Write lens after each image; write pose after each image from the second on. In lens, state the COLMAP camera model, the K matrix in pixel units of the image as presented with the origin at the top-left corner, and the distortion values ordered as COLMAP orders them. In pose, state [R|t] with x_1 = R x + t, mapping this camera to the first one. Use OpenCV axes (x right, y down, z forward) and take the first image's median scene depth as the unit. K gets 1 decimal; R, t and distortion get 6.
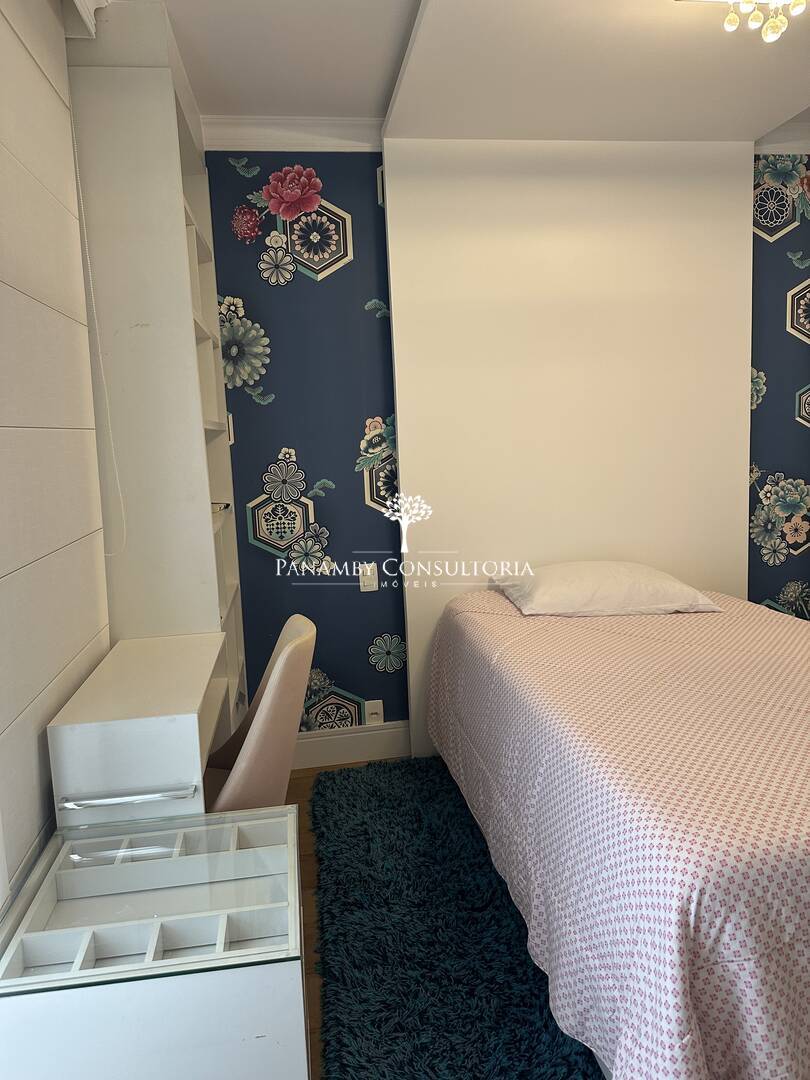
lens RADIAL K [[762.6, 0, 406.8], [0, 762.6, 545.1], [0, 0, 1]] dist [0.058658, -0.072103]
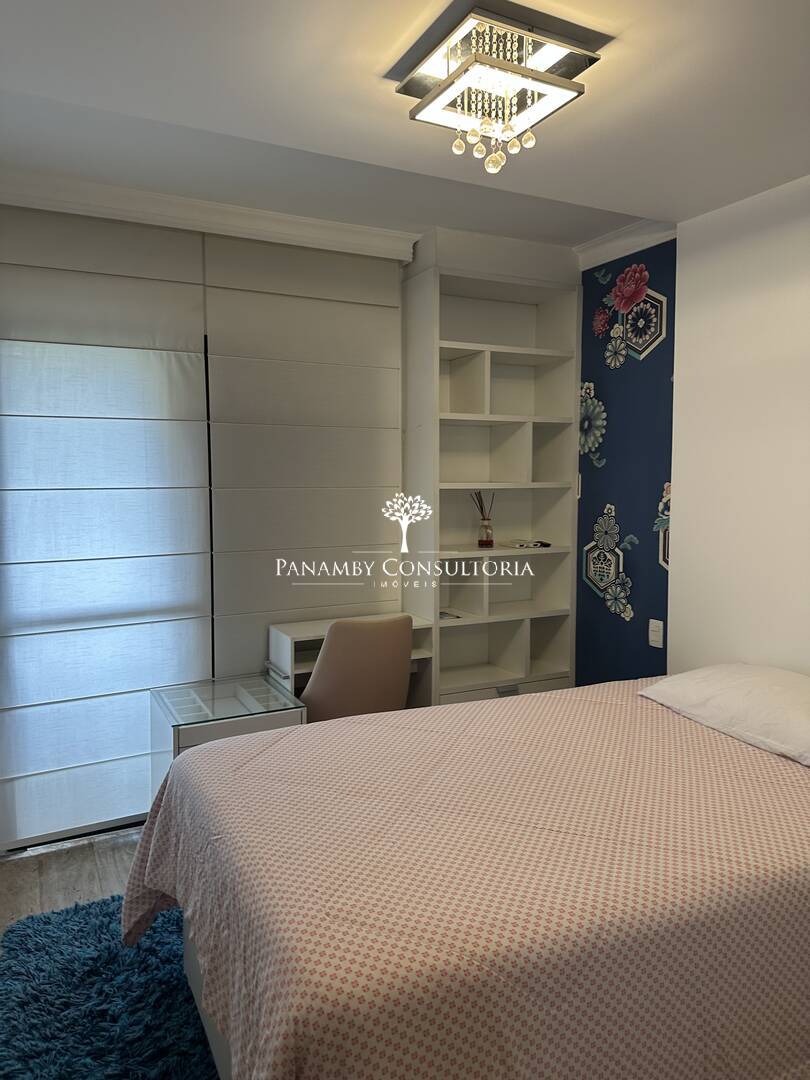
lens RADIAL K [[762.6, 0, 394.9], [0, 762.6, 523.5], [0, 0, 1]] dist [0.058658, -0.072103]
pose [[0.311192, 0.106110, -0.944405, 0.864838], [-0.119929, 0.990187, 0.071736, -0.145629], [0.942749, 0.090938, 0.320864, 0.321853]]
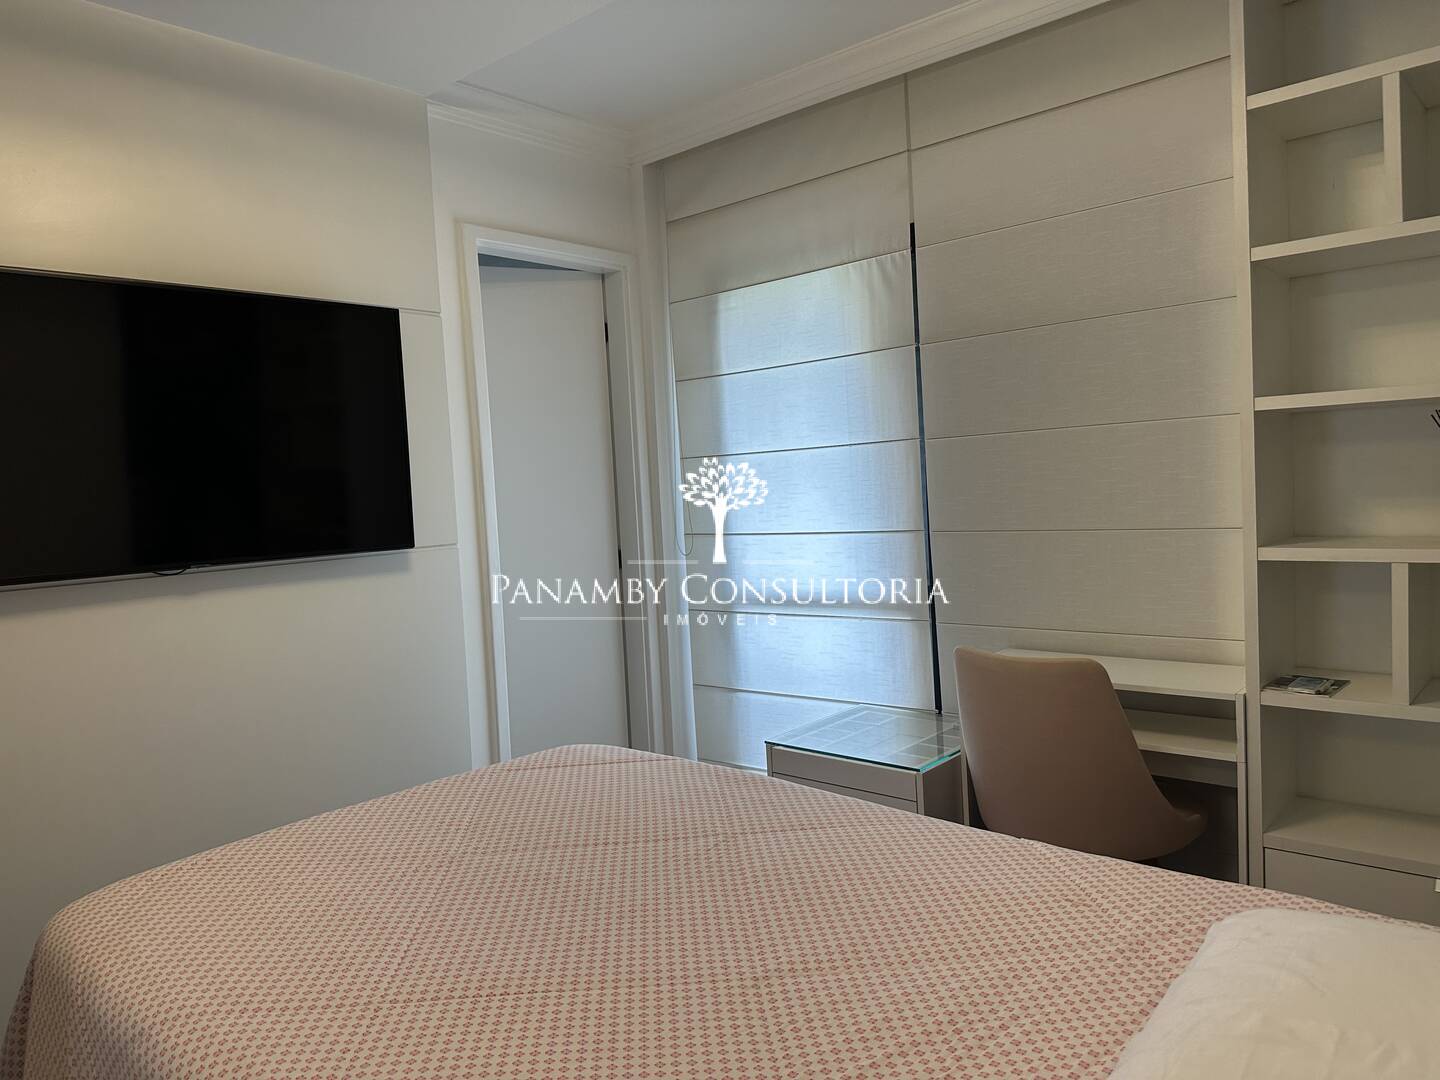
lens RADIAL K [[1016.8, 0, 721.9], [0, 1016.8, 536.1], [0, 0, 1]] dist [0.058658, -0.072103]
pose [[-0.766132, 0.128937, -0.629617, 0.554053], [0.020122, 0.984001, 0.177025, -0.175589], [0.642369, 0.122956, -0.756468, 1.081203]]
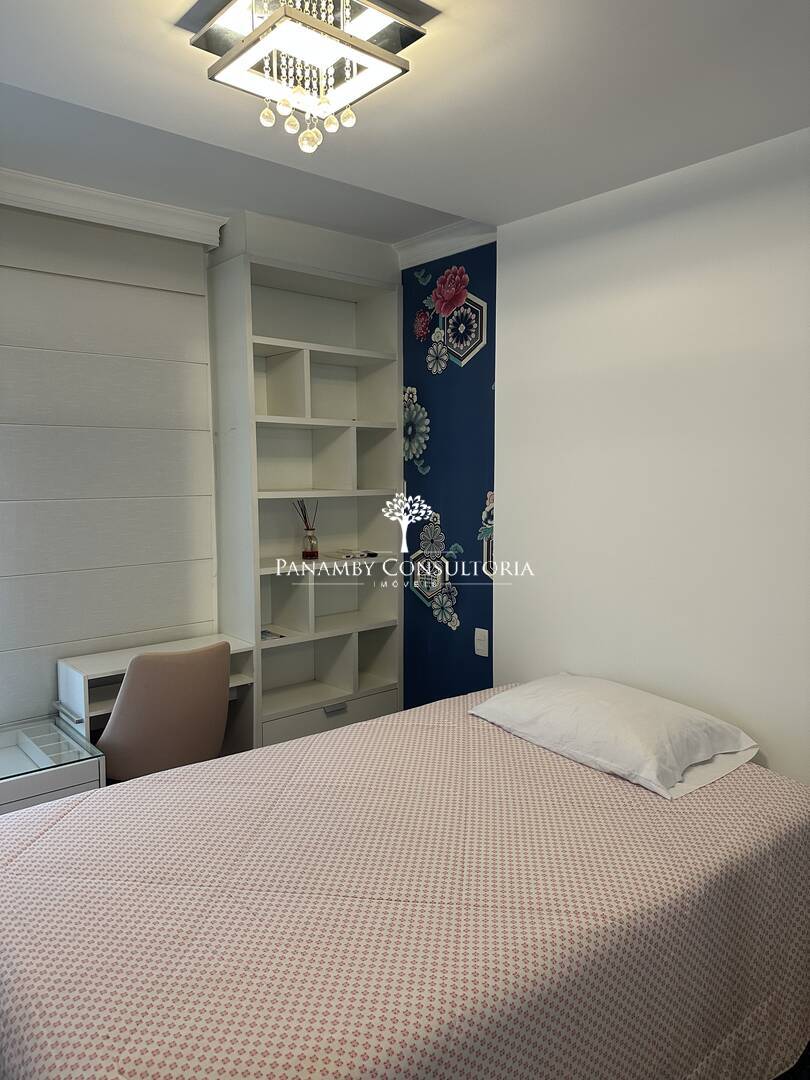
lens RADIAL K [[762.6, 0, 415.4], [0, 762.6, 531.1], [0, 0, 1]] dist [0.058658, -0.072103]
pose [[0.544598, 0.112673, -0.831094, 0.794683], [-0.115296, 0.991585, 0.058880, -0.166561], [0.830734, 0.063756, 0.553006, 0.349805]]
